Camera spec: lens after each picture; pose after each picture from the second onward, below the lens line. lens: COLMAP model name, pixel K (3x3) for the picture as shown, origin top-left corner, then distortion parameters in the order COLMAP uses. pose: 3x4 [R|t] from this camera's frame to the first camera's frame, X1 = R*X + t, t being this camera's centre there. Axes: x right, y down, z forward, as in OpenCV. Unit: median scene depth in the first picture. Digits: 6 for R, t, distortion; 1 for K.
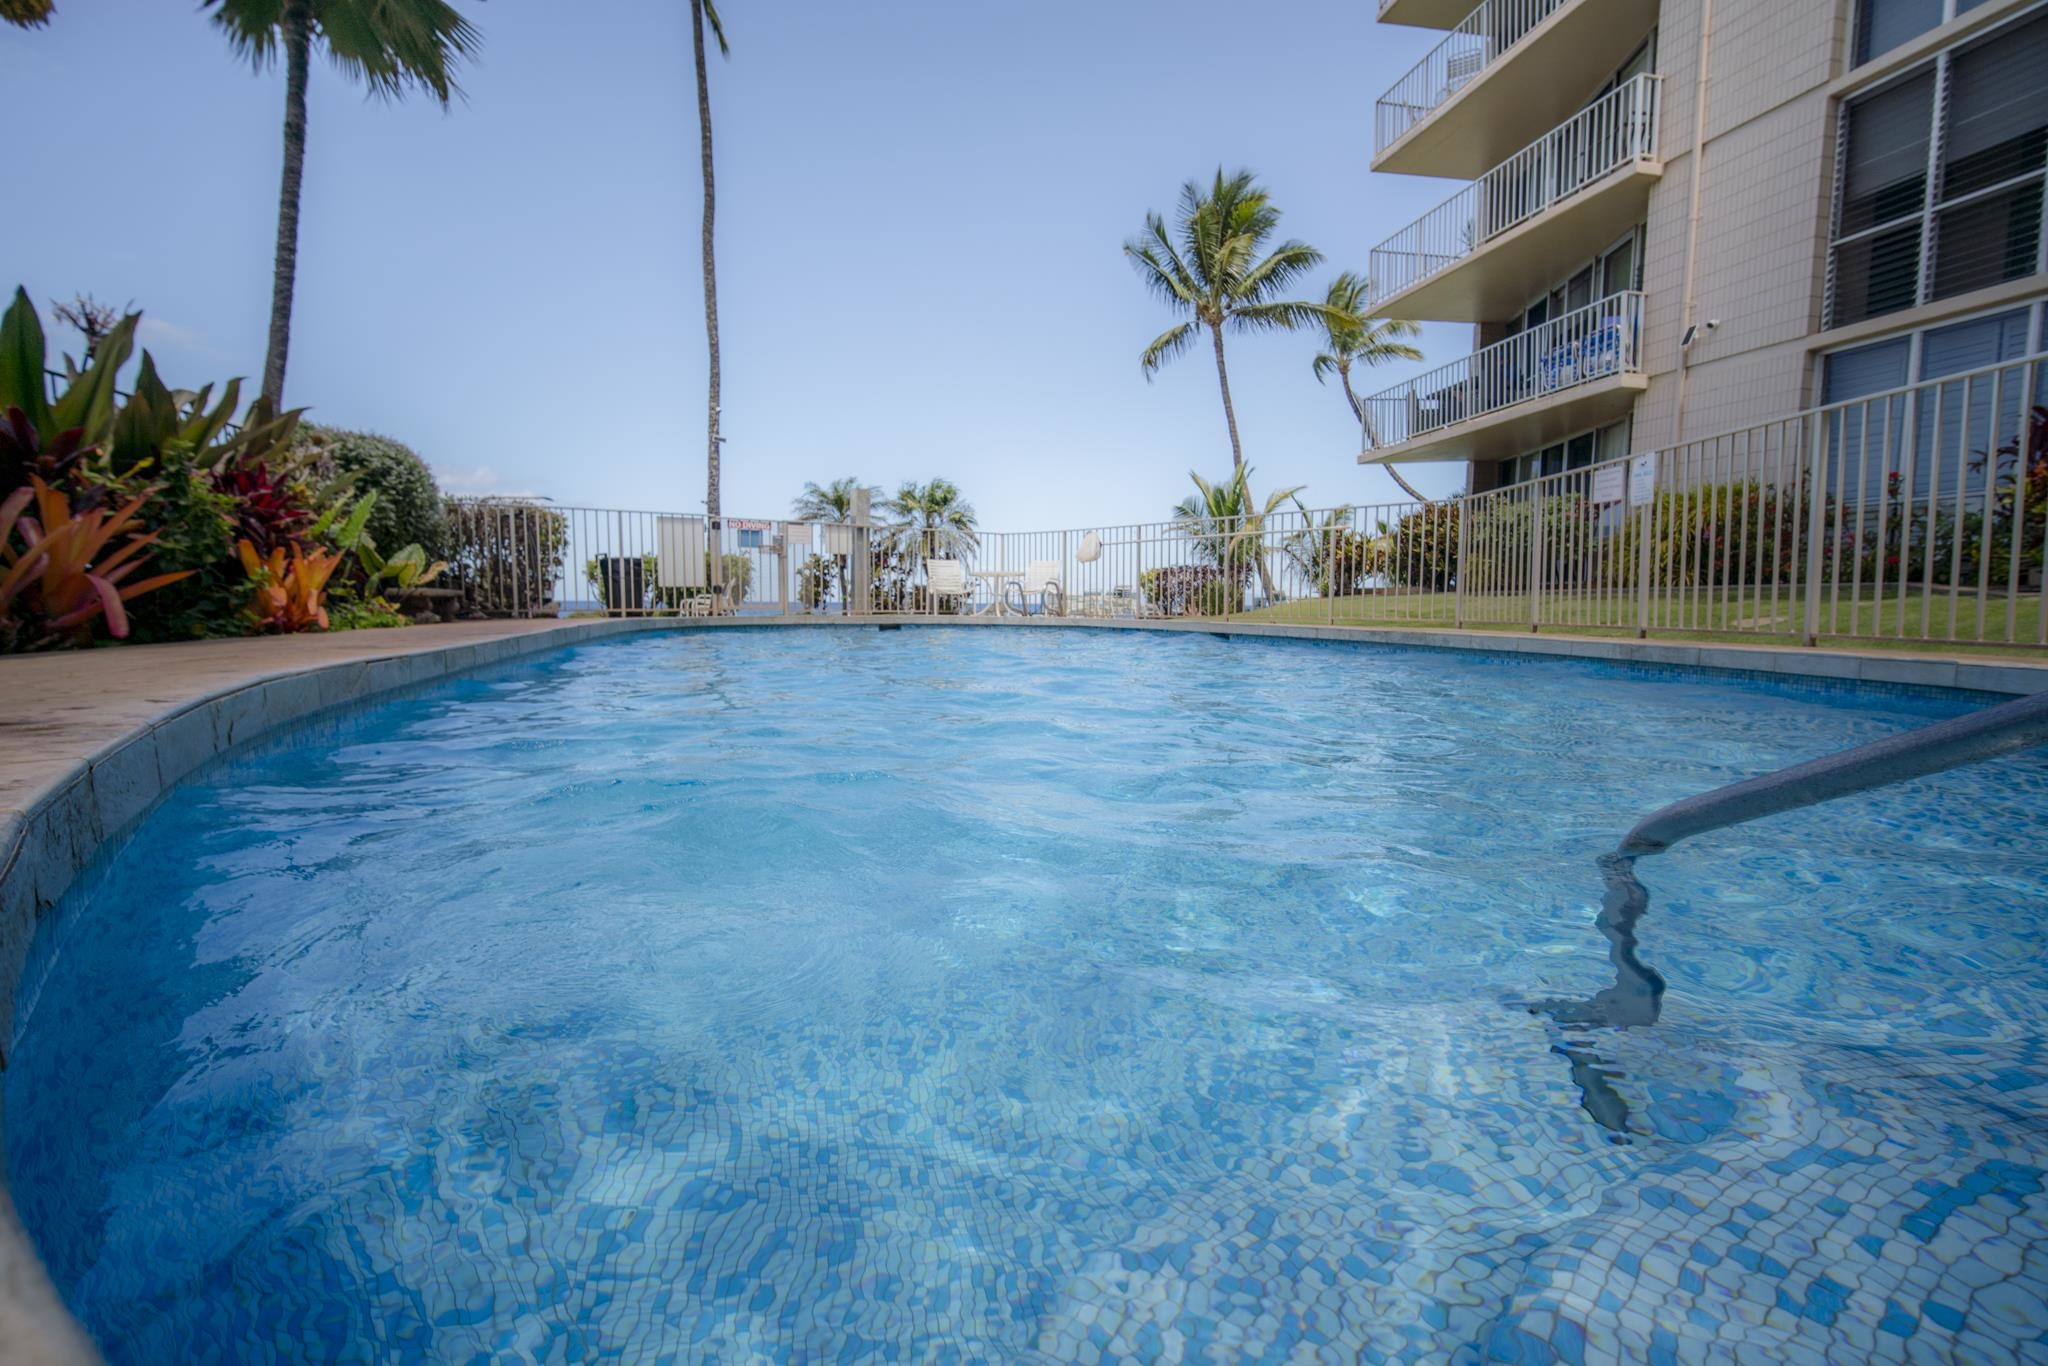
lens RADIAL K [[935.1, 0, 1024.0], [0, 935.1, 683.0], [0, 0, 1]] dist [-0.026179, 0.000609]
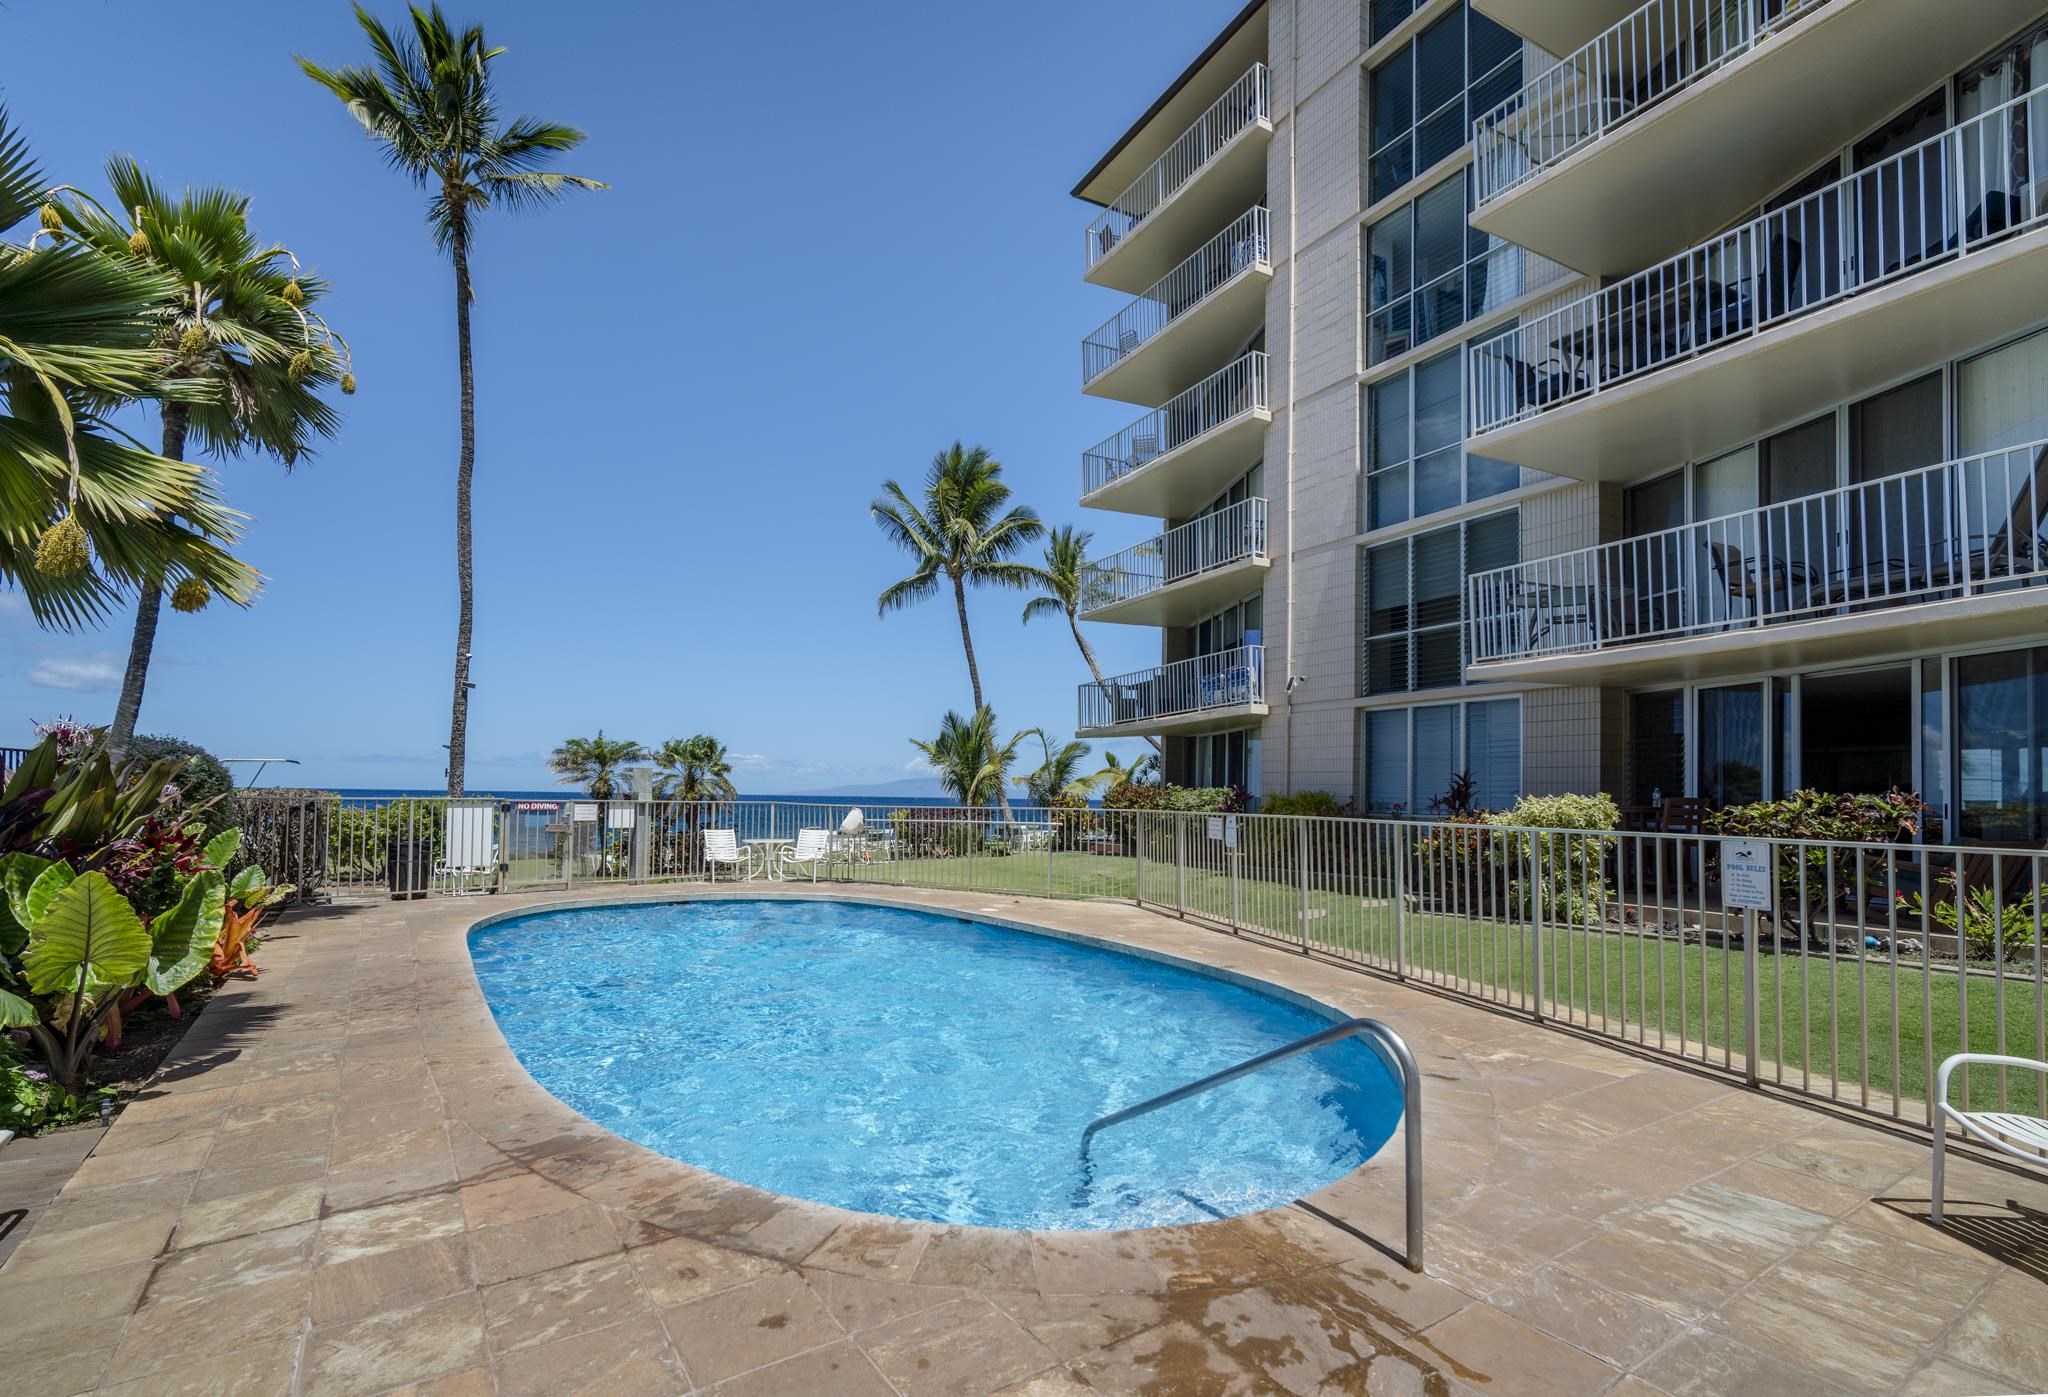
lens RADIAL K [[1088.6, 0, 1024.0], [0, 1088.6, 698.5], [0, 0, 1]] dist [0.001747, 0.001009]
pose [[0.965696, 0.008068, 0.259549, -0.072834], [0.028750, 0.990050, -0.137746, -0.091767], [-0.258078, 0.140483, 0.955856, -0.333692]]
